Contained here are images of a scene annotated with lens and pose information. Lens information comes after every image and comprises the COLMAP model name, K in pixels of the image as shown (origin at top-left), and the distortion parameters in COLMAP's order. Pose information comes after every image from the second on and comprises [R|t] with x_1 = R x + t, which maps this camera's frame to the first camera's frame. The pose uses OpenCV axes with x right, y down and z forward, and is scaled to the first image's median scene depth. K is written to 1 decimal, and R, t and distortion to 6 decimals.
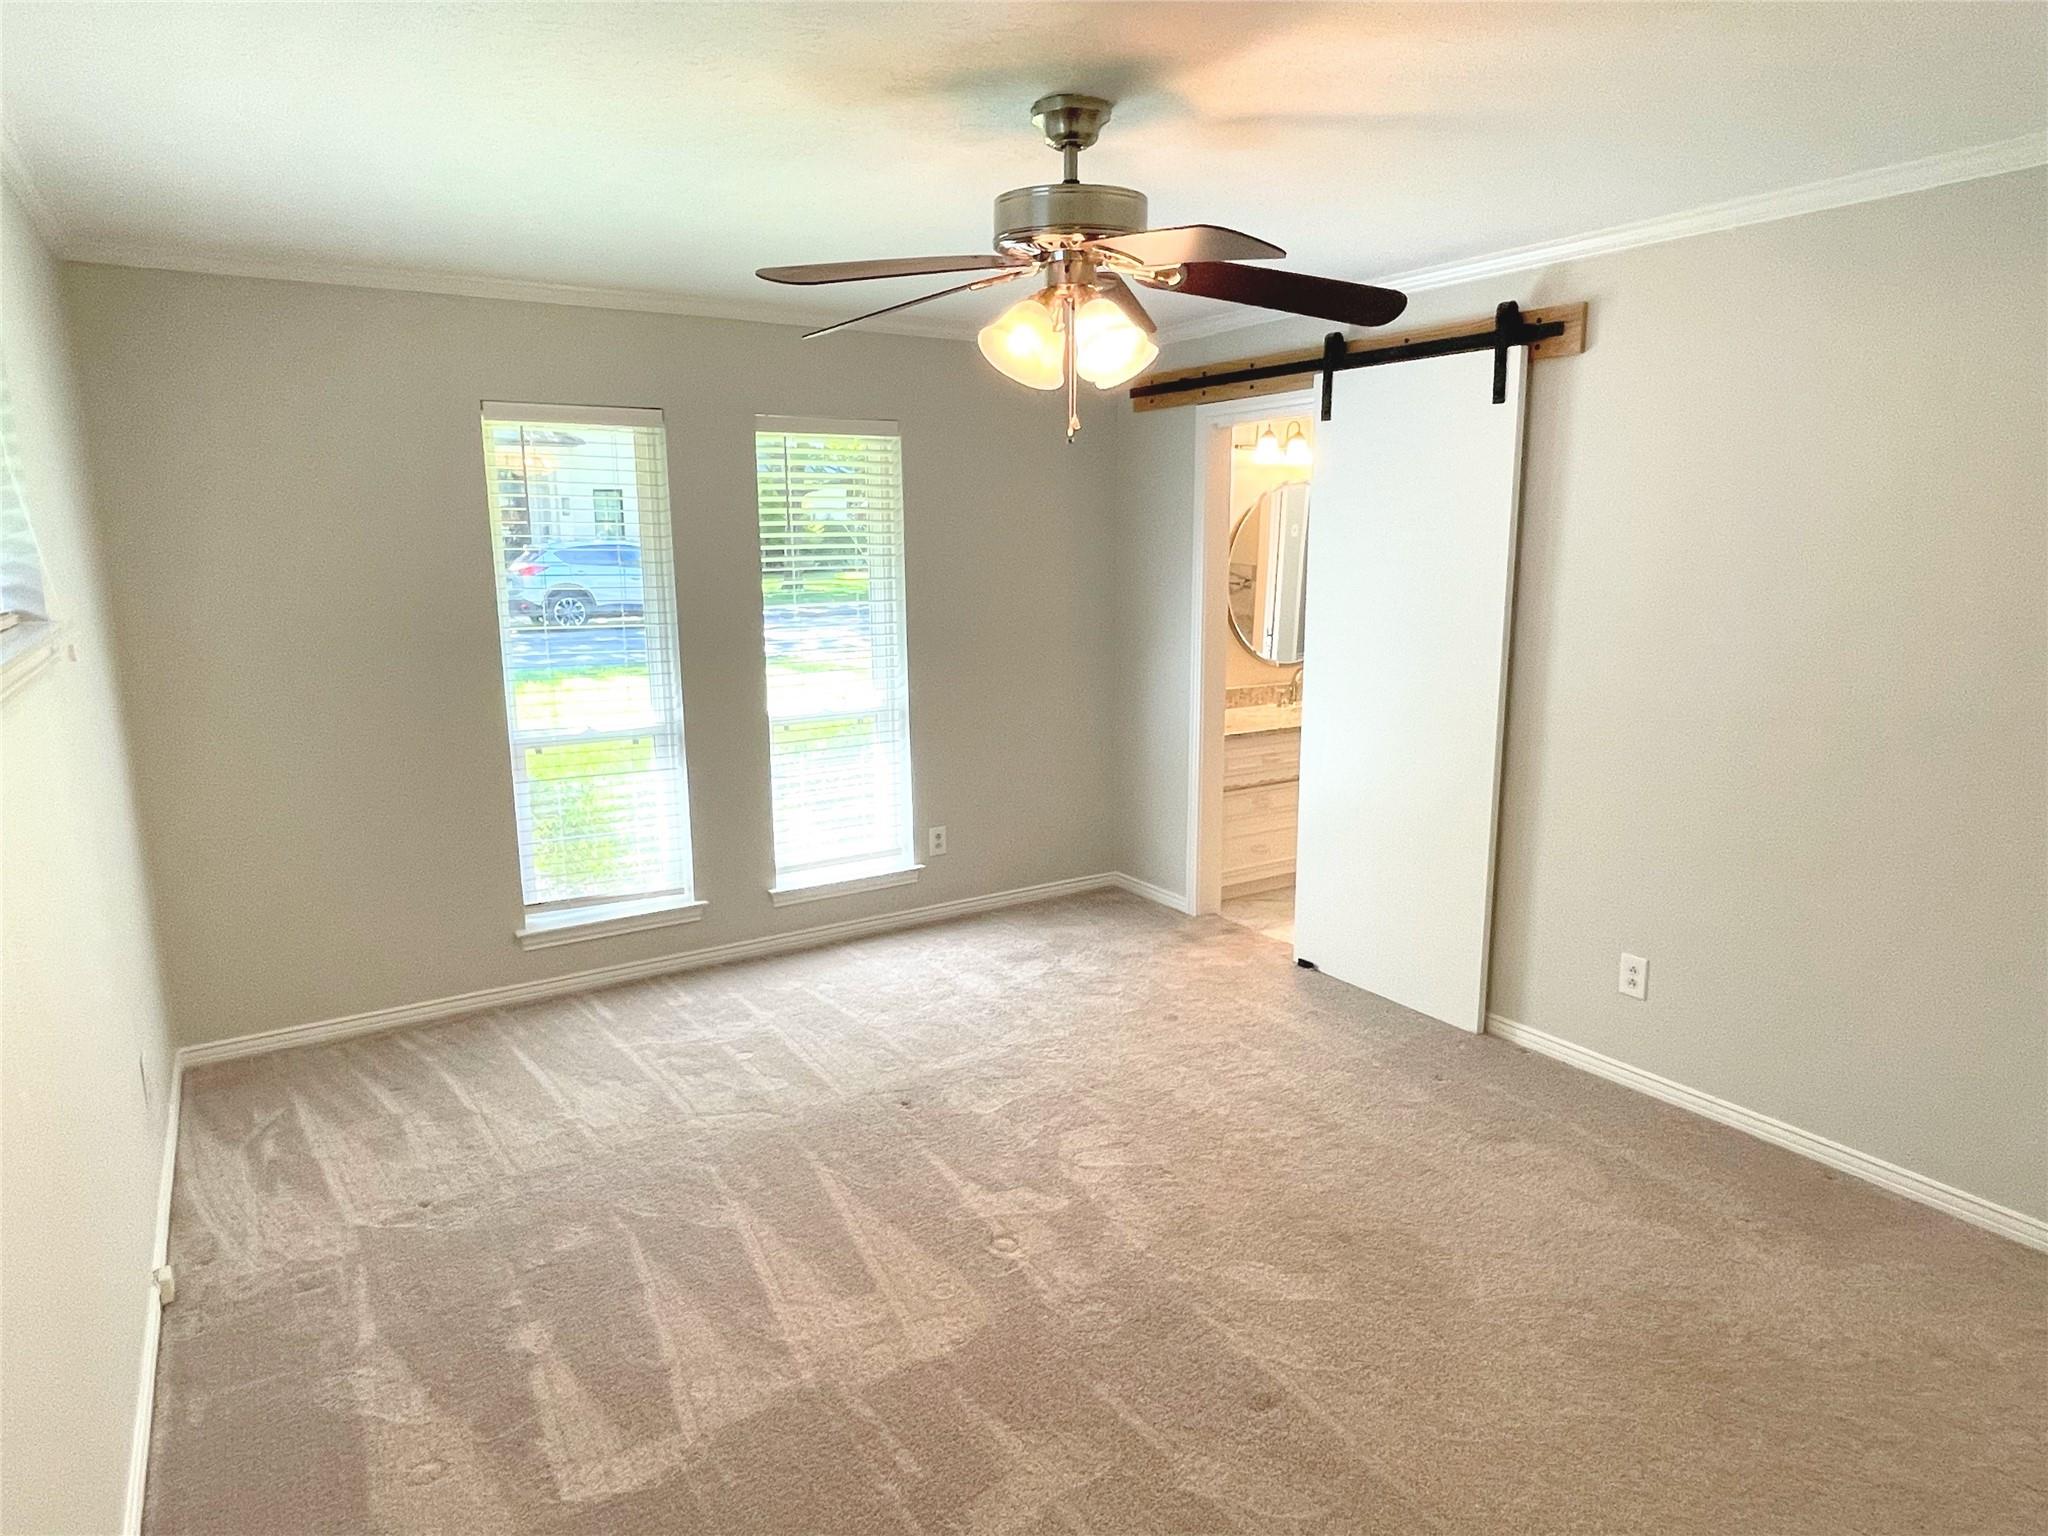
lens RADIAL K [[1214.8, 0, 1024.0], [0, 1214.8, 768.0], [0, 0, 1]] dist [-0.006788, -0.003103]
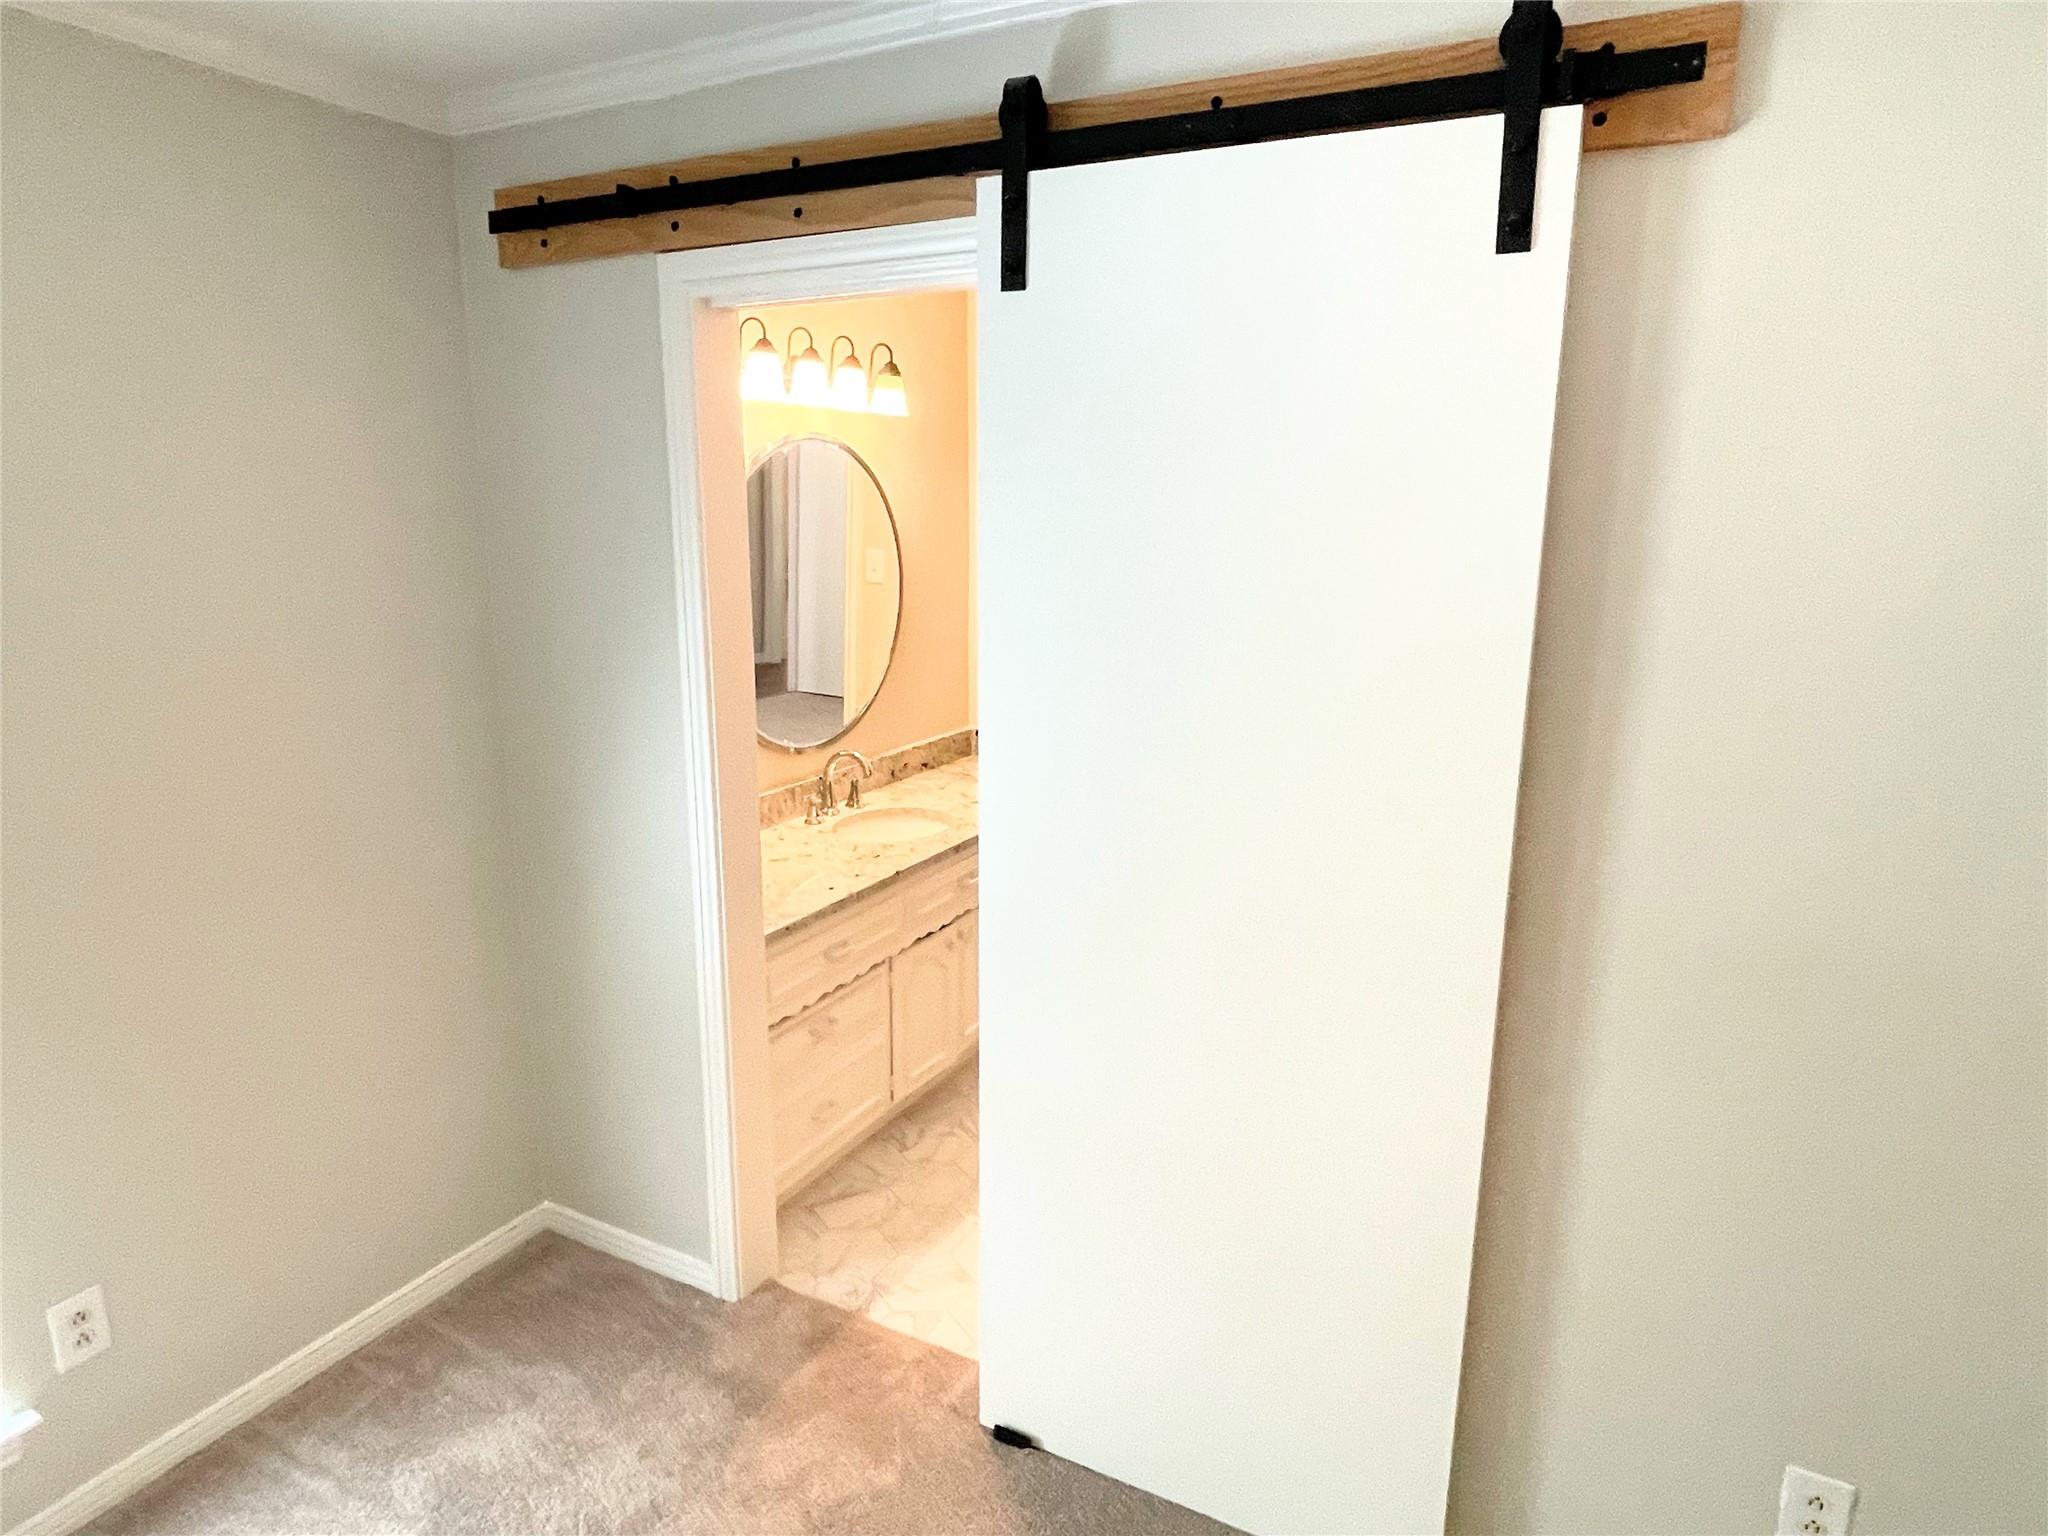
lens RADIAL K [[1224.4, 0, 1013.8], [0, 1224.4, 761.6], [0, 0, 1]] dist [-0.001831, -0.001445]
pose [[0.874299, -0.097365, 0.475522, 0.025391], [0.084119, 0.995244, 0.049119, -0.127013], [-0.478043, -0.002945, 0.878331, 0.553207]]
